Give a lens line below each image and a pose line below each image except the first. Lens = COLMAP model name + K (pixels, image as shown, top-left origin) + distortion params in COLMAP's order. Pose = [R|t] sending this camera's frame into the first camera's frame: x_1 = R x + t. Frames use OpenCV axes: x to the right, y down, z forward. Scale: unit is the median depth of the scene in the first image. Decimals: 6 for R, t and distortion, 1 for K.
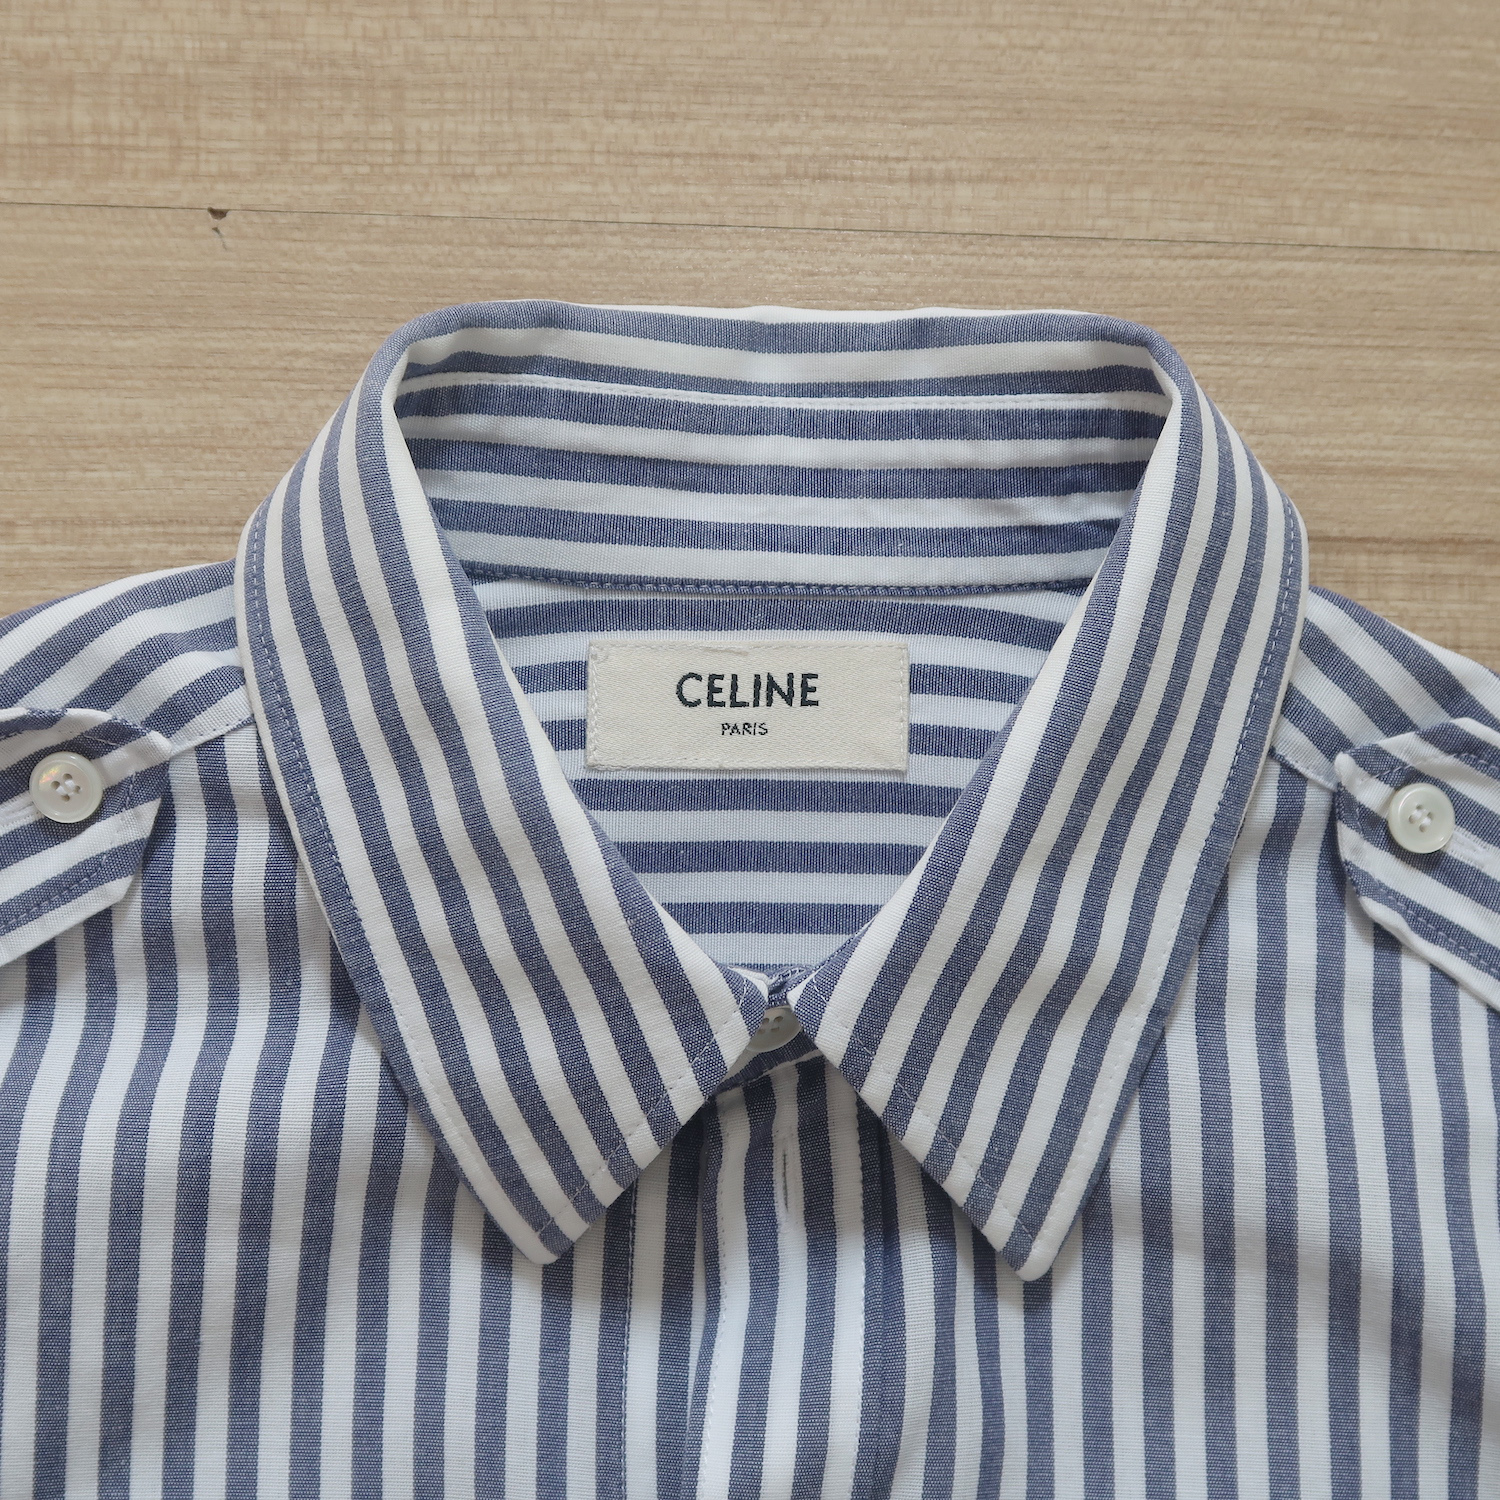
lens RADIAL K [[2786.9, 0, 750.0], [0, 2786.9, 750.0], [0, 0, 1]] dist [-0.002976, -0.098930]
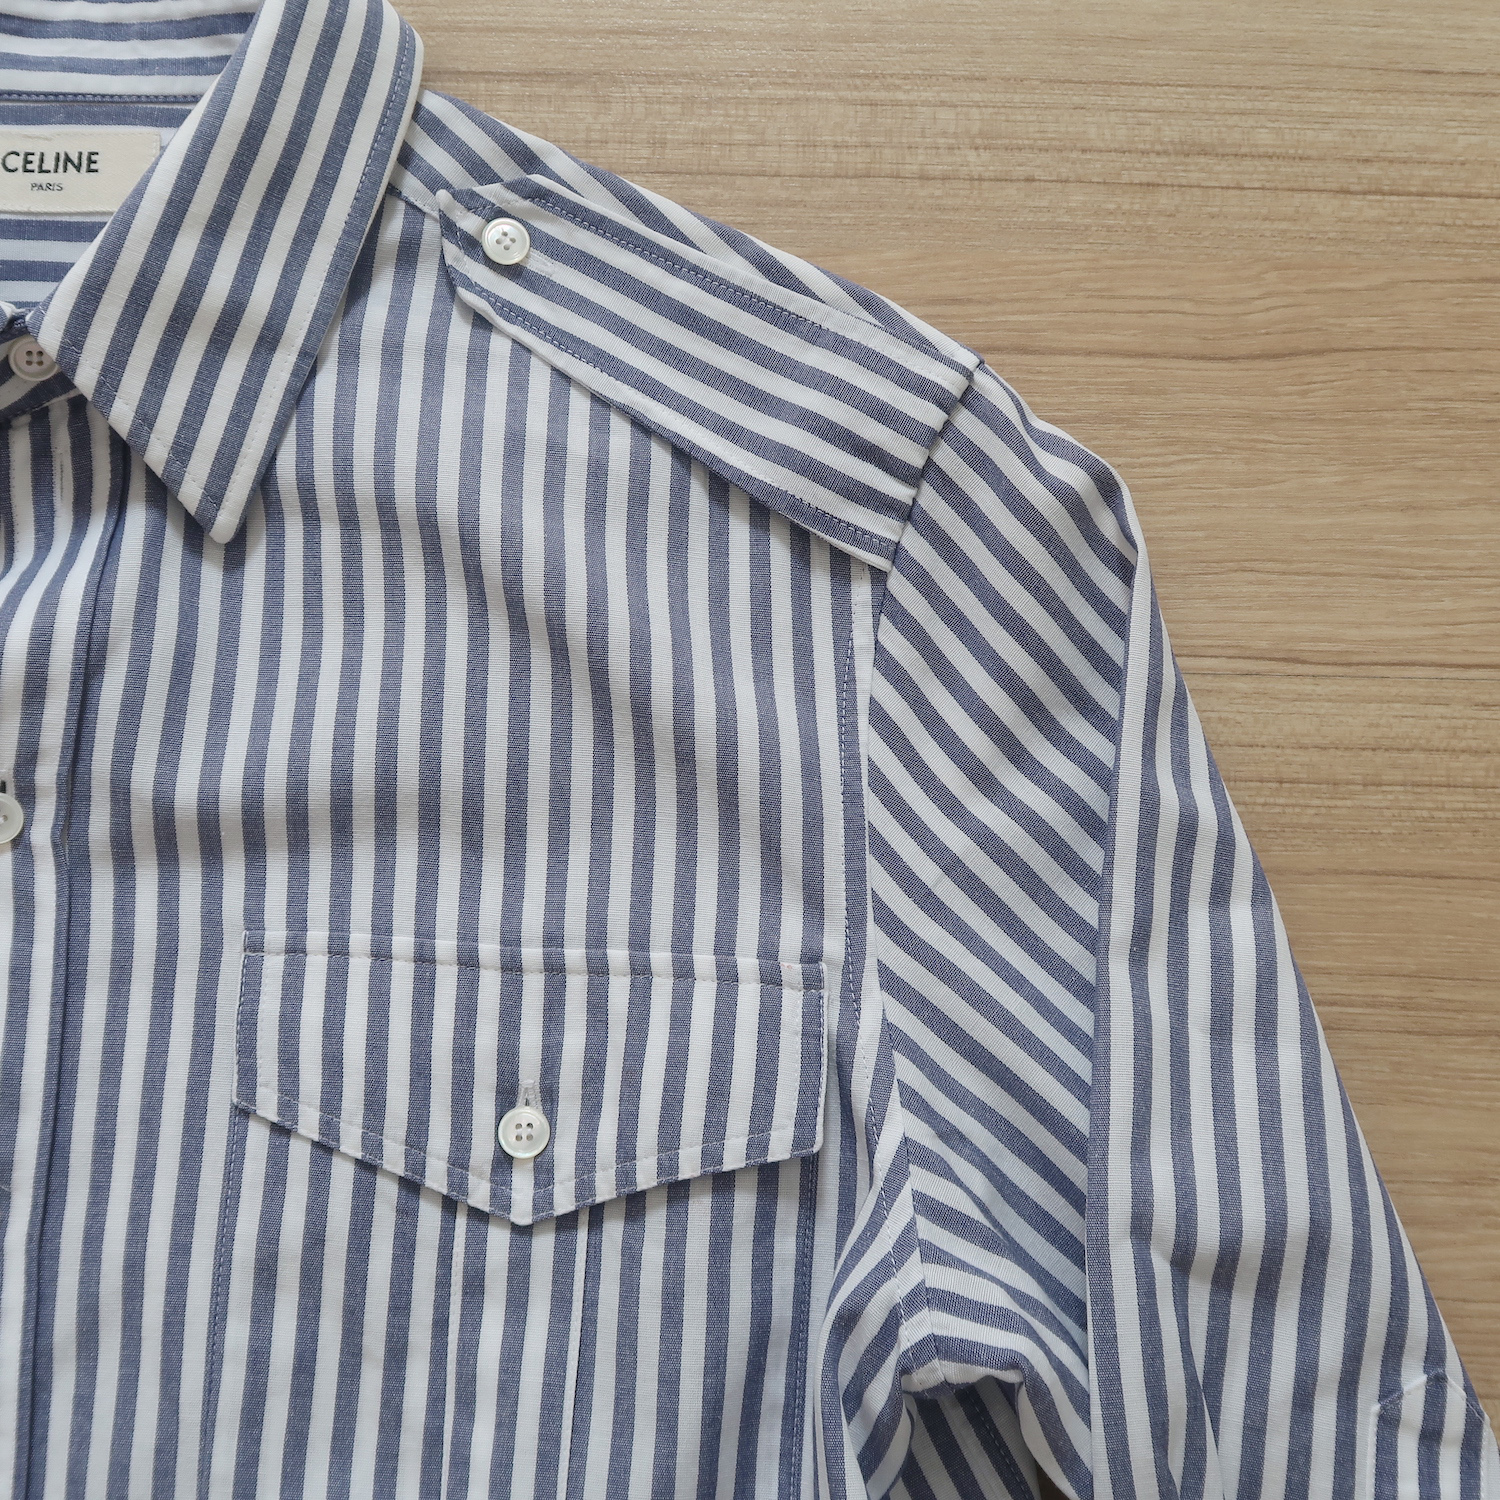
lens RADIAL K [[2118.8, 0, 750.0], [0, 2118.8, 750.0], [0, 0, 1]] dist [-0.001107, -0.002381]
pose [[0.999349, -0.008536, -0.035043, 0.408093], [0.004769, 0.994331, -0.106221, 0.411141], [0.035751, 0.105984, 0.993725, -0.073050]]
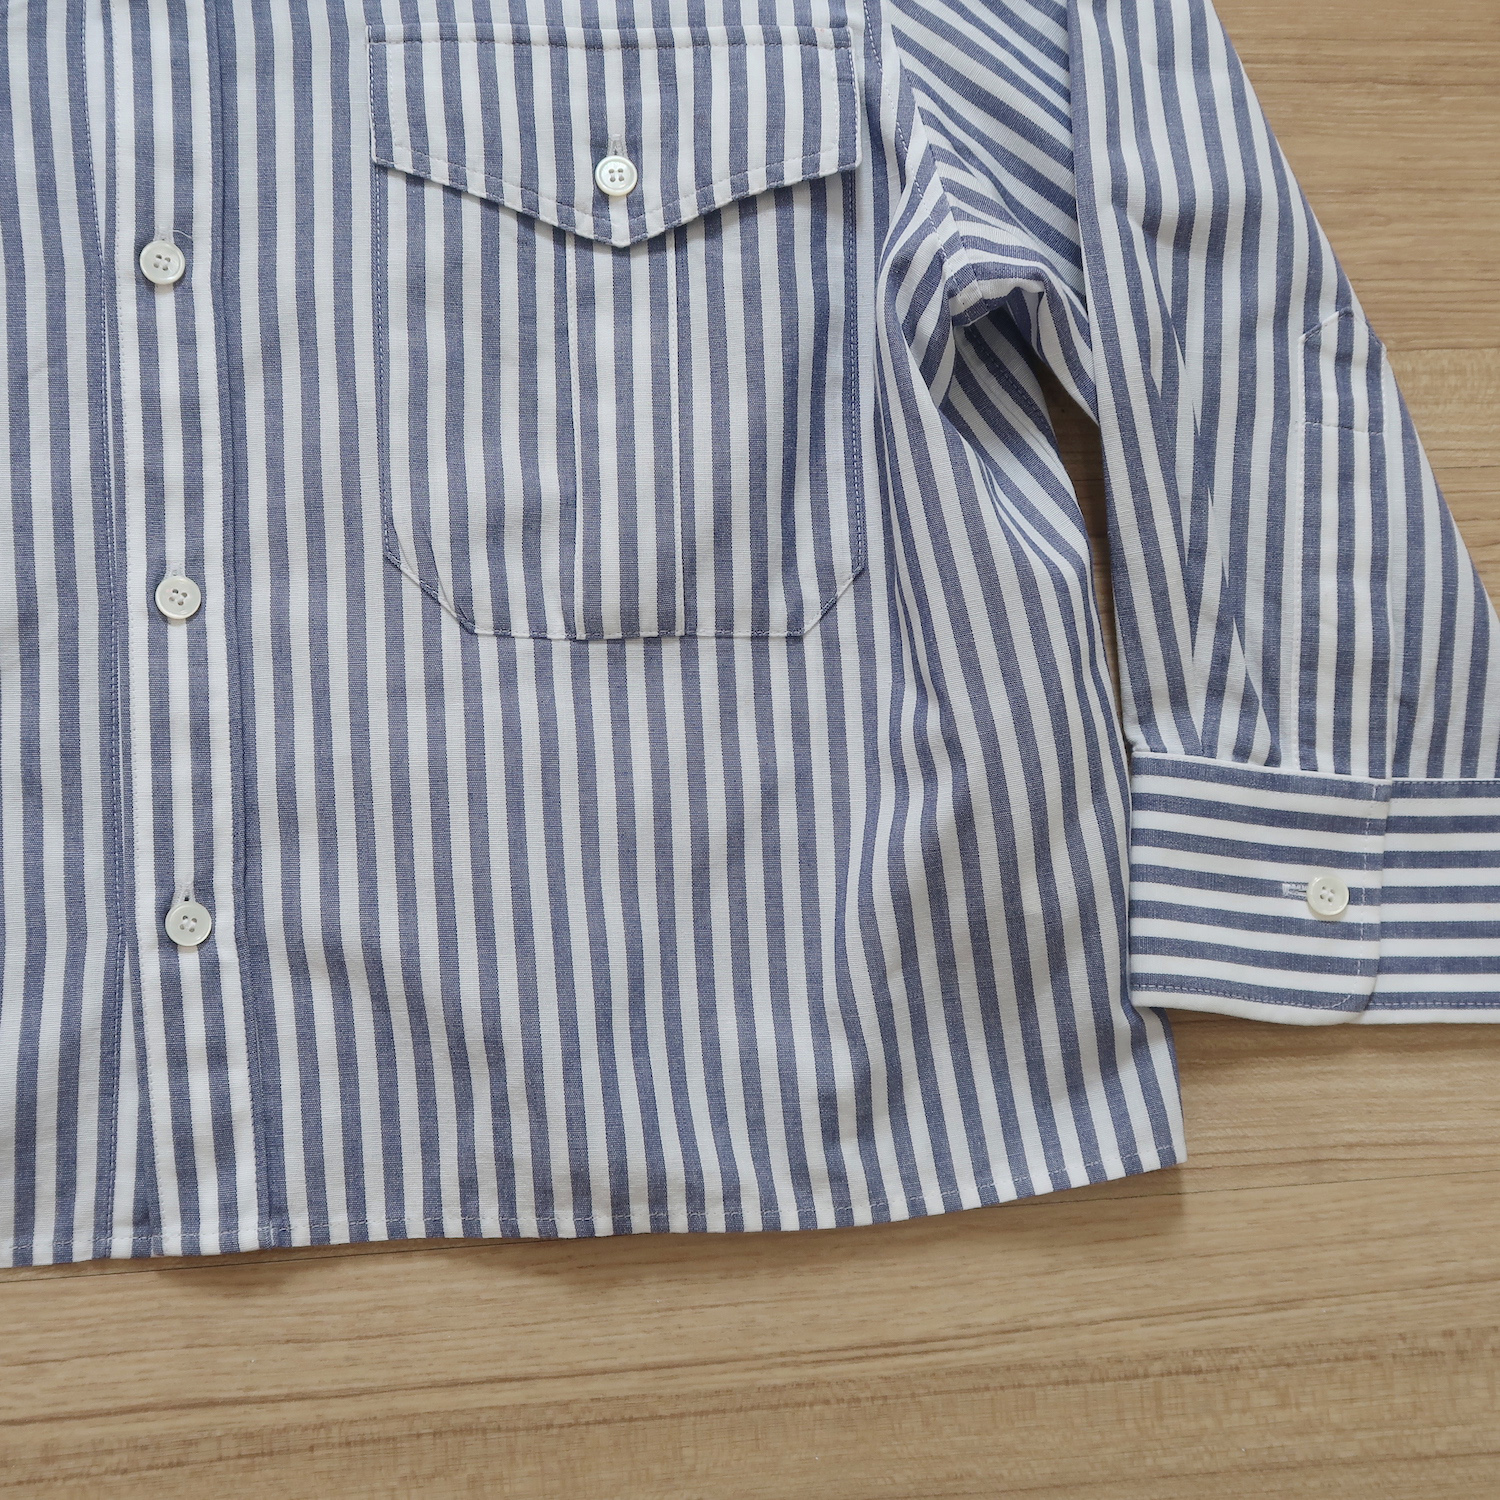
lens RADIAL K [[2118.8, 0, 750.0], [0, 2118.8, 750.0], [0, 0, 1]] dist [-0.001107, -0.002381]
pose [[0.993725, -0.077685, 0.080473, 0.209115], [0.080986, 0.995968, -0.038599, 0.887514], [-0.077150, 0.044874, 0.996009, -0.281608]]
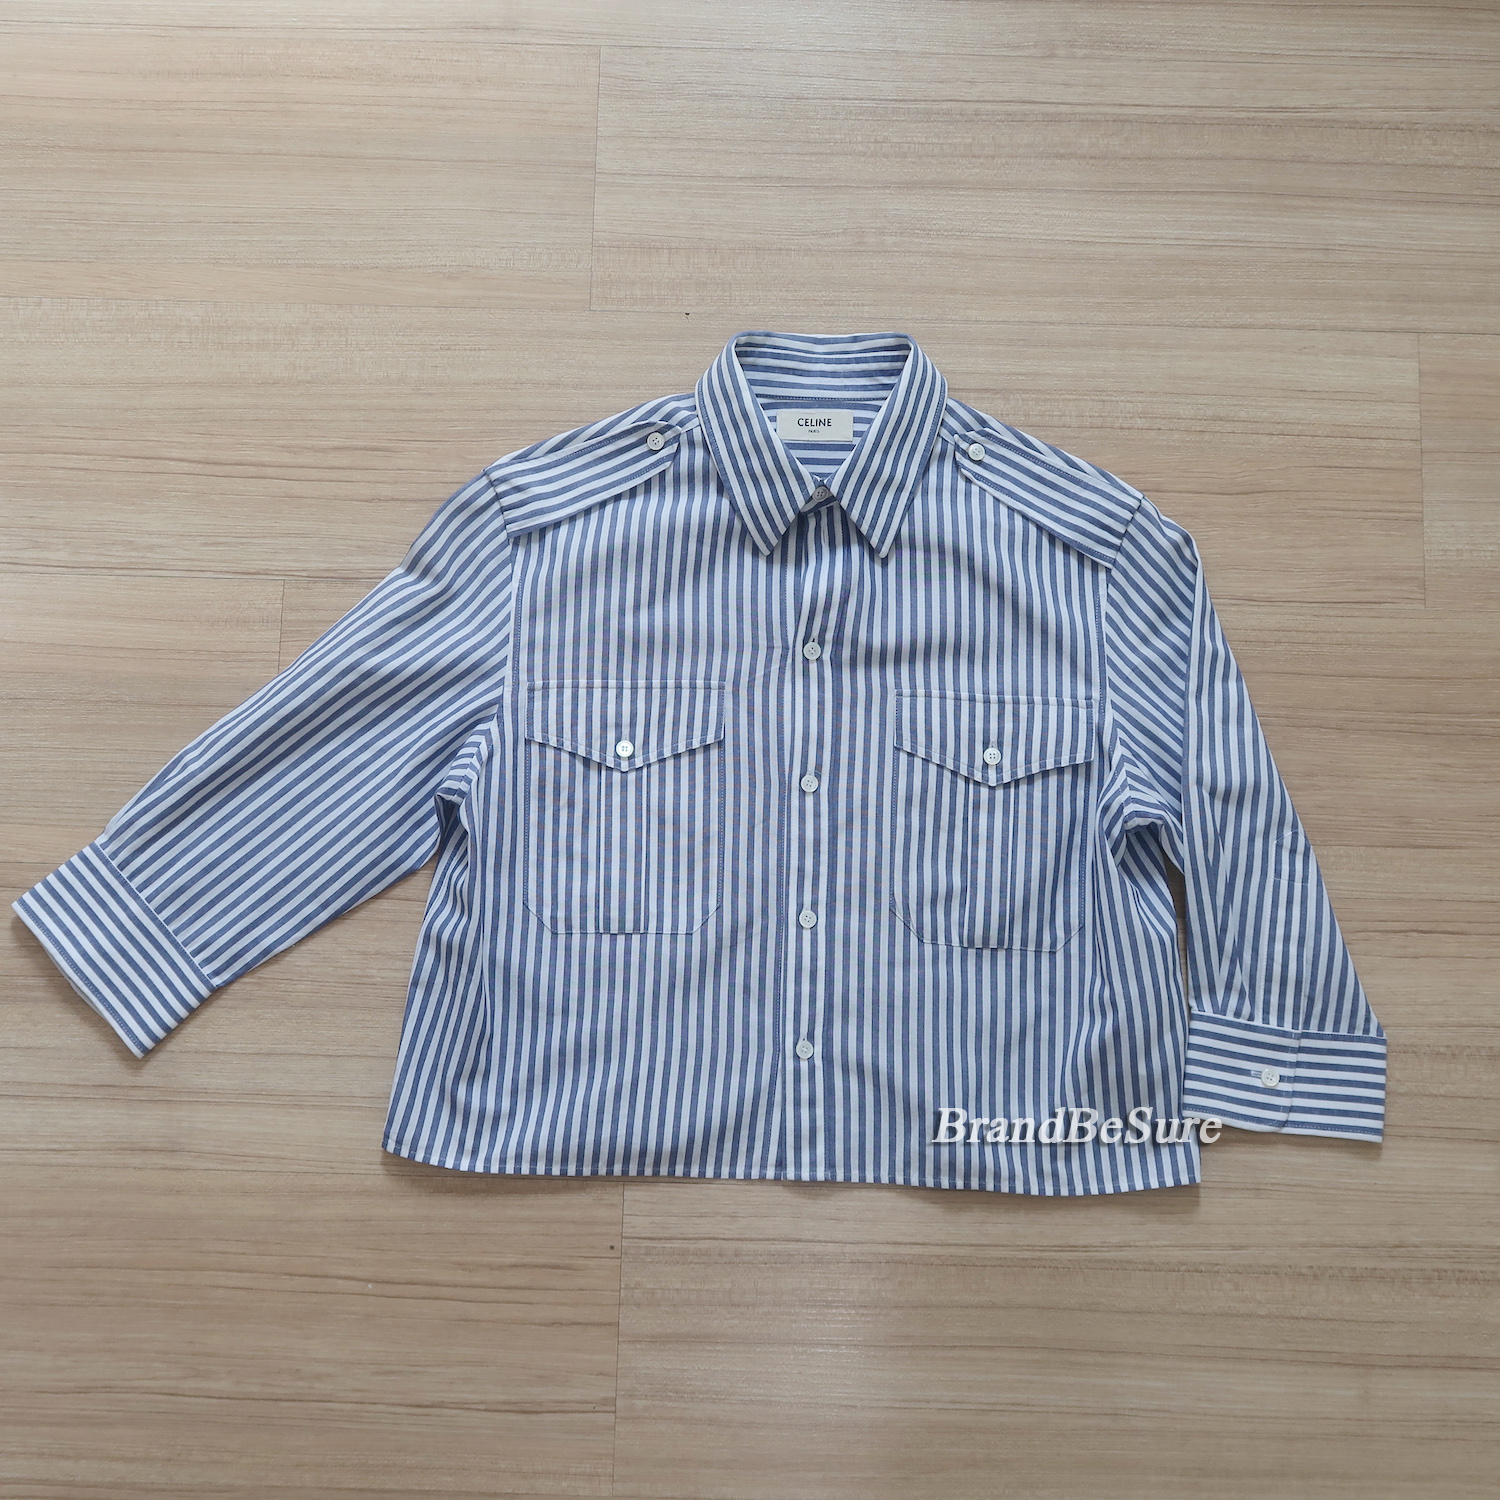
lens RADIAL K [[2118.8, 0, 750.0], [0, 2118.8, 750.0], [0, 0, 1]] dist [-0.001107, -0.002381]
pose [[0.999545, -0.003446, -0.029953, -0.004075], [0.000535, 0.995317, -0.096663, 0.779133], [0.030146, 0.096603, 0.994866, -2.132926]]
